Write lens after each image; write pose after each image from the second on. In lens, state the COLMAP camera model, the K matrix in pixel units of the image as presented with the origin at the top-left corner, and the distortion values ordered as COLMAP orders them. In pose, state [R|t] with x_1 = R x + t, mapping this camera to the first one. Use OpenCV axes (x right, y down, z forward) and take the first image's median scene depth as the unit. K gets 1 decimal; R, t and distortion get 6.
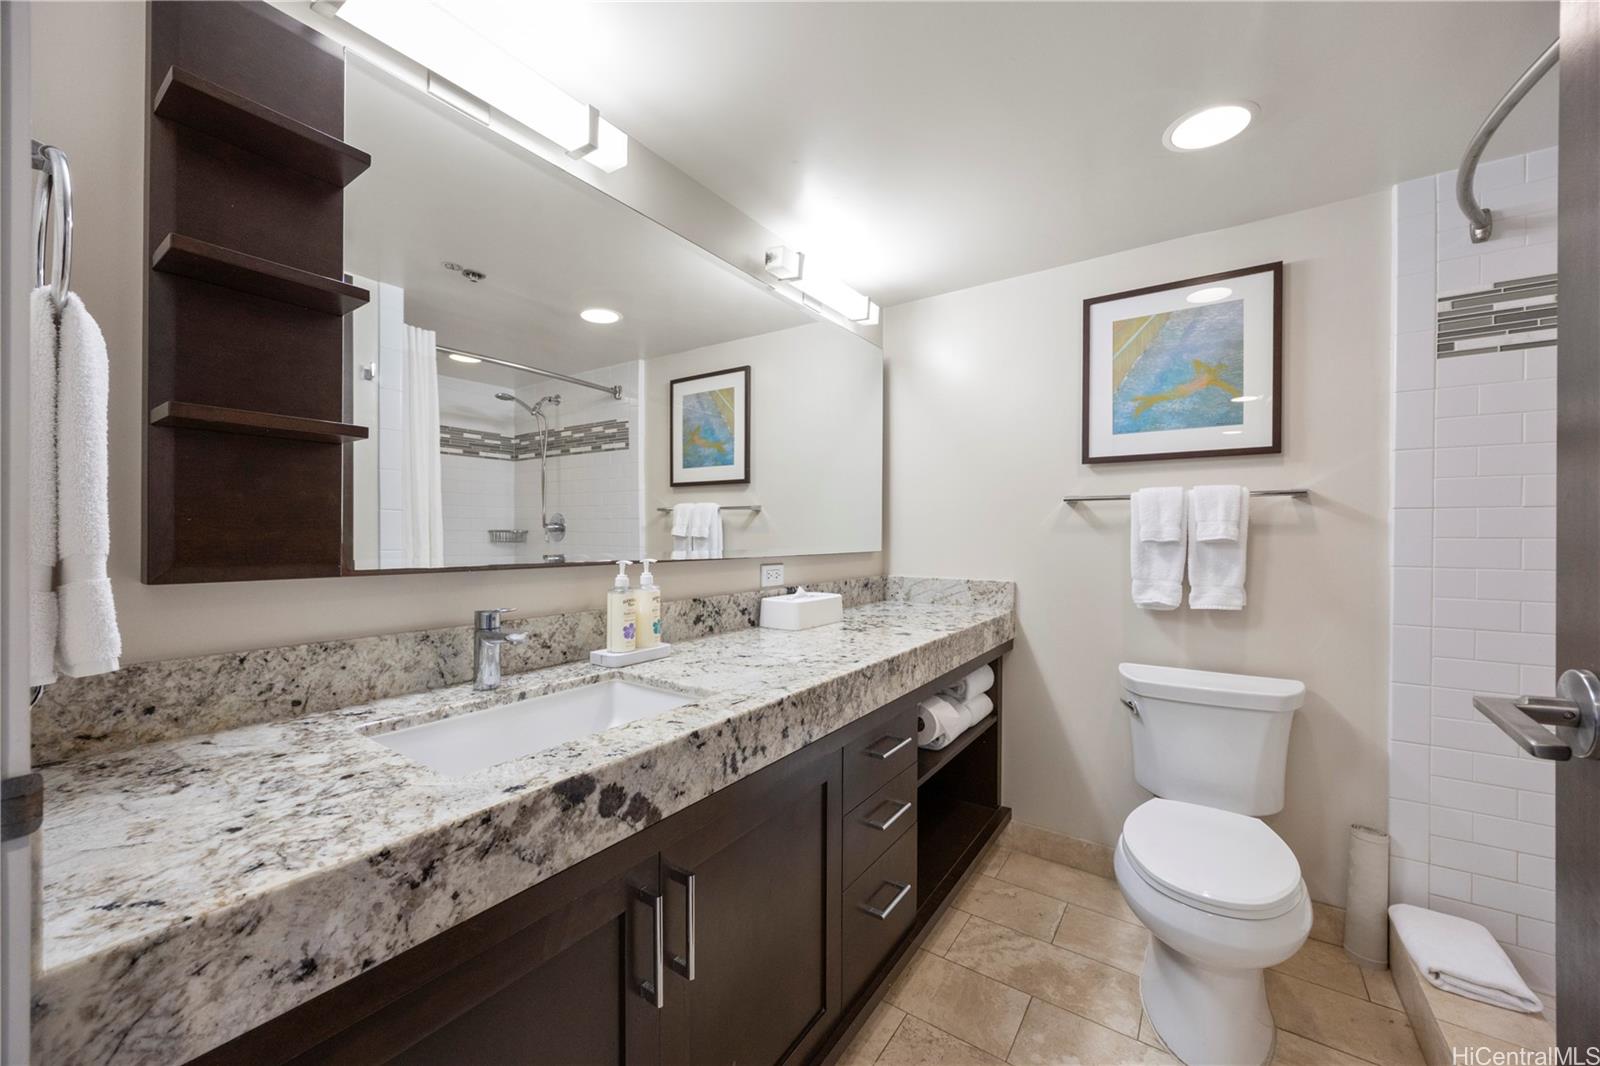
lens RADIAL K [[611.7, 0, 800.8], [0, 611.7, 535.4], [0, 0, 1]] dist [0.000145, -0.000340]
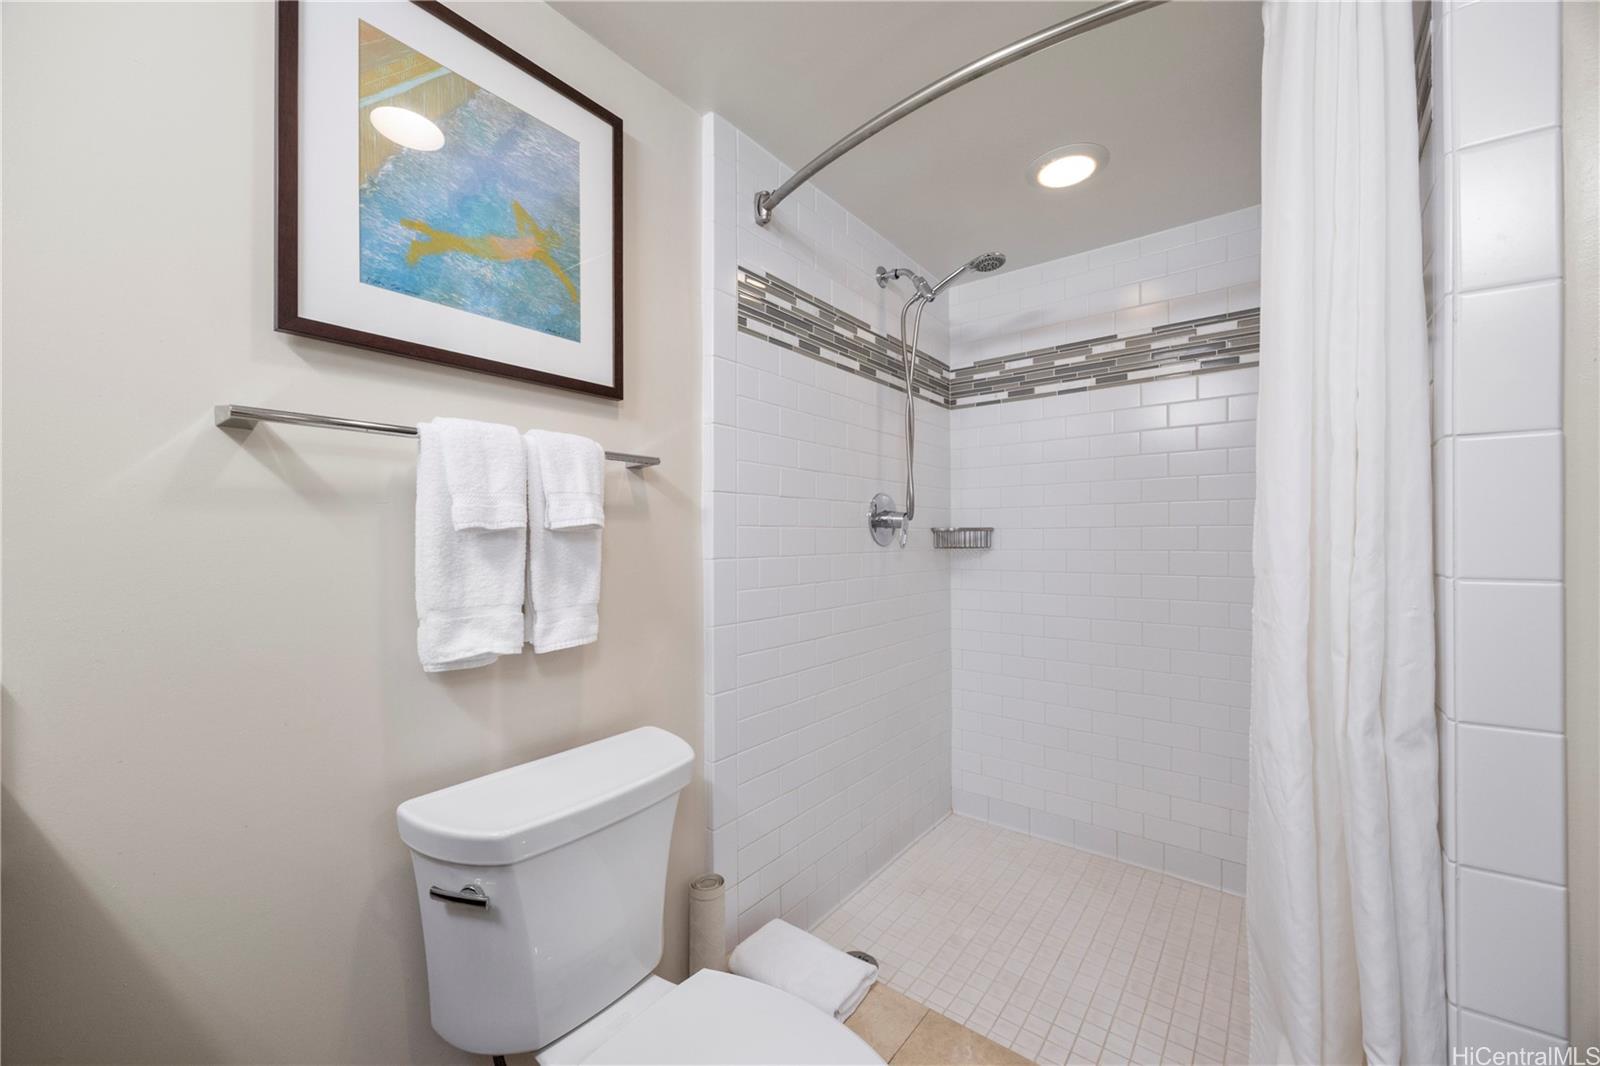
lens RADIAL K [[611.7, 0, 802.0], [0, 611.7, 532.8], [0, 0, 1]] dist [0.000145, -0.000340]
pose [[0.062268, 0.000031, 0.998059, 0.111116], [0.002326, 0.999997, -0.000176, 0.013425], [-0.998057, 0.002332, 0.062268, 0.725504]]
